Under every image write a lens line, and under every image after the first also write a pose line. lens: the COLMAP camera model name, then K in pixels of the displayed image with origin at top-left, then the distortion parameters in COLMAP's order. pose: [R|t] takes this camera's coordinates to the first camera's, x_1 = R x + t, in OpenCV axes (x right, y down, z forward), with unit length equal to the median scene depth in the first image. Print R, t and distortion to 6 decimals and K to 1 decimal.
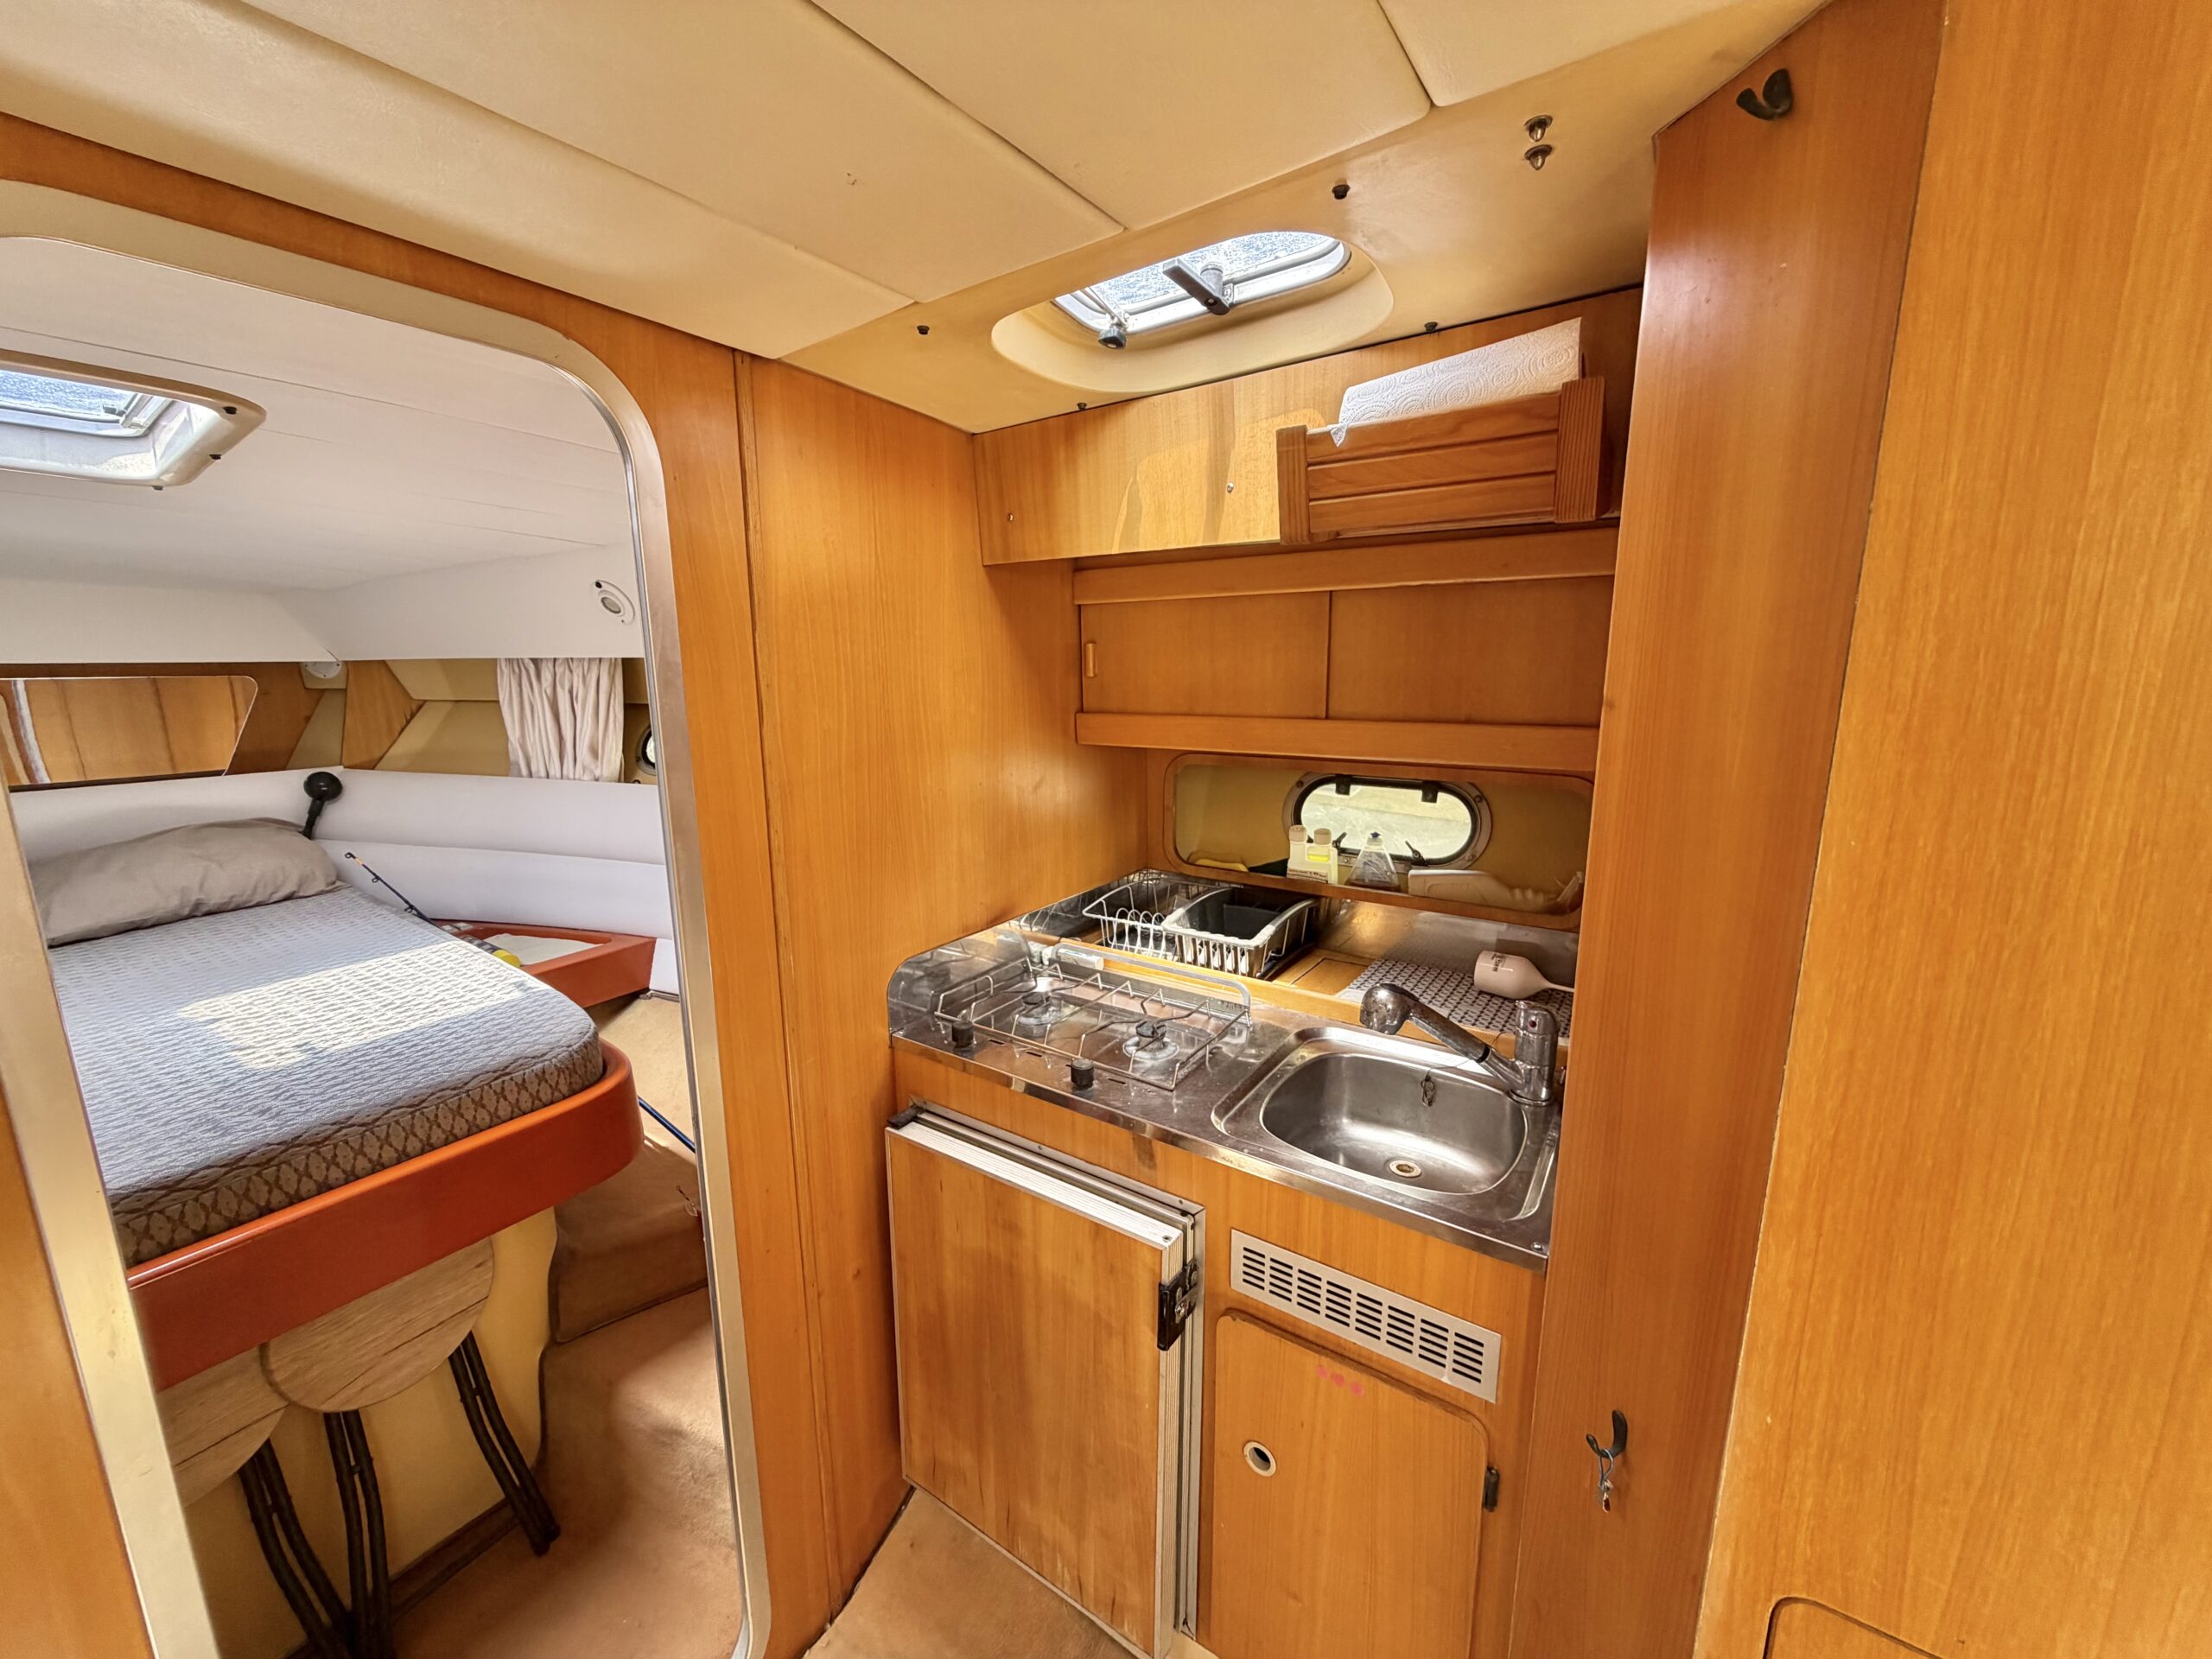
lens RADIAL K [[881.1, 0, 1086.3], [0, 881.1, 832.7], [0, 0, 1]] dist [-0.000291, -0.000056]
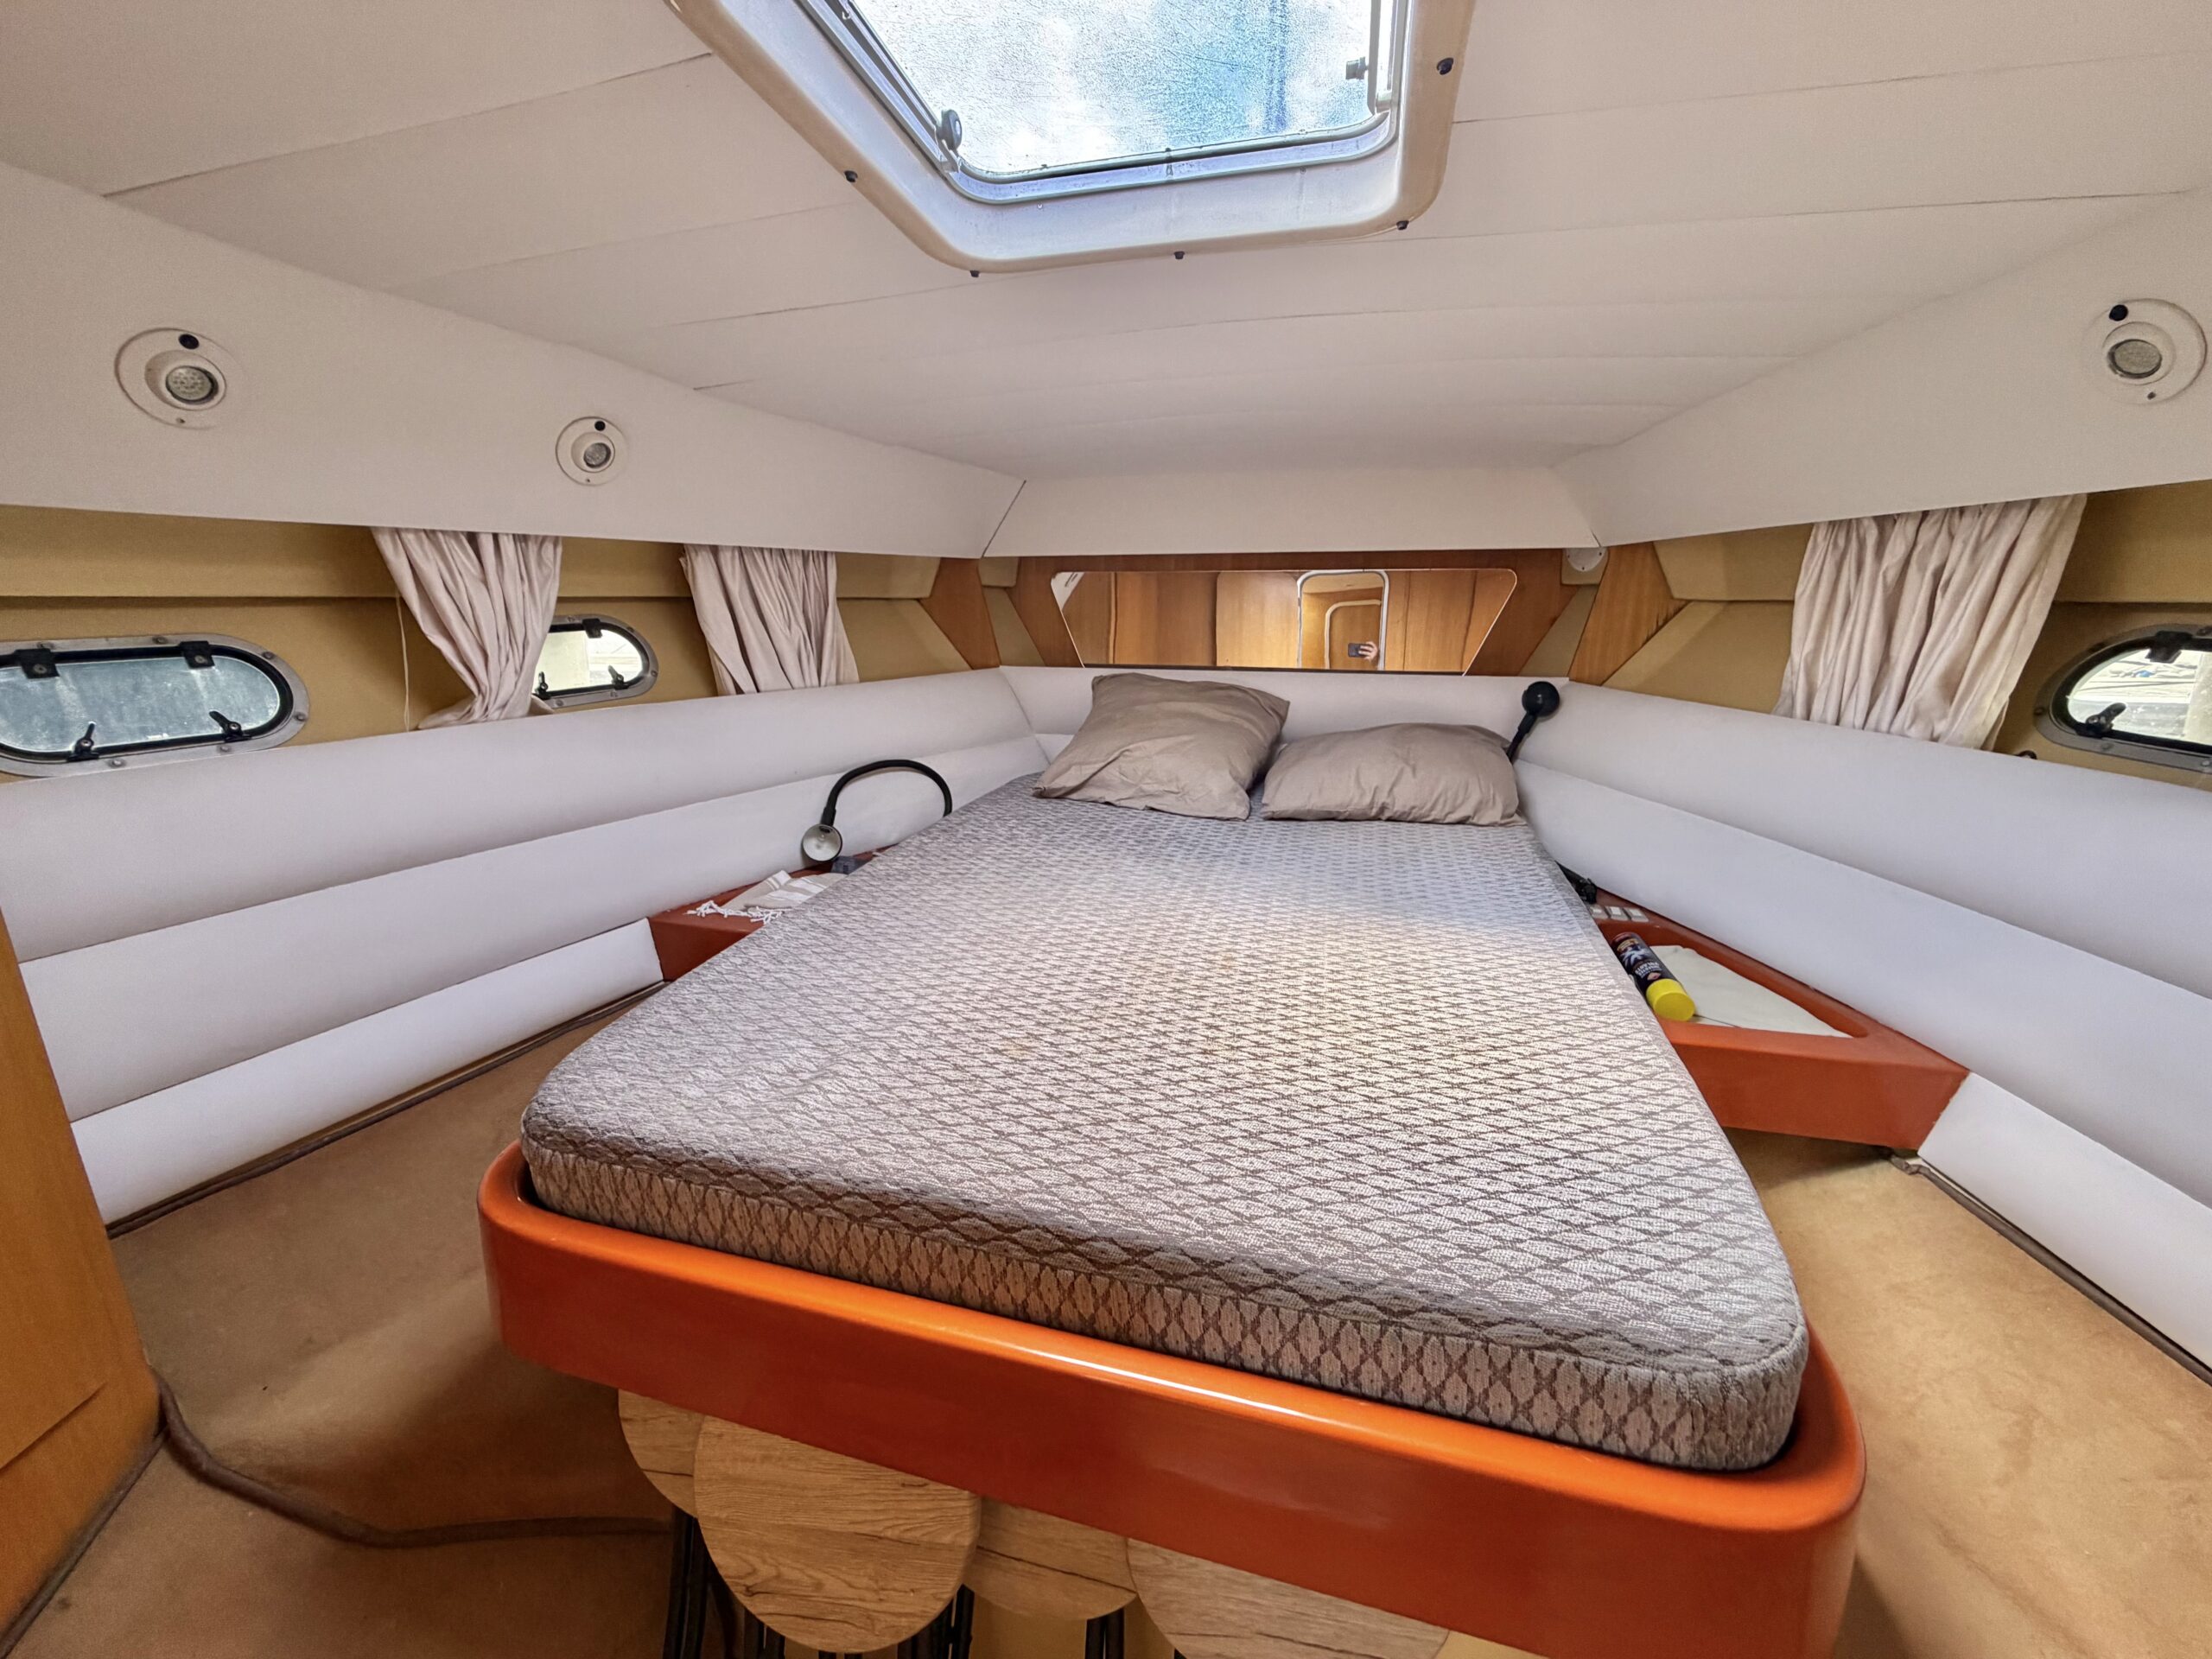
lens RADIAL K [[888.3, 0, 1106.0], [0, 888.3, 829.5], [0, 0, 1]] dist [0.000344, 0.000239]
pose [[0.344049, 0.239962, -0.907771, -0.364380], [-0.187129, 0.964921, 0.184146, -0.019266], [0.920116, 0.106515, 0.376884, 0.541972]]
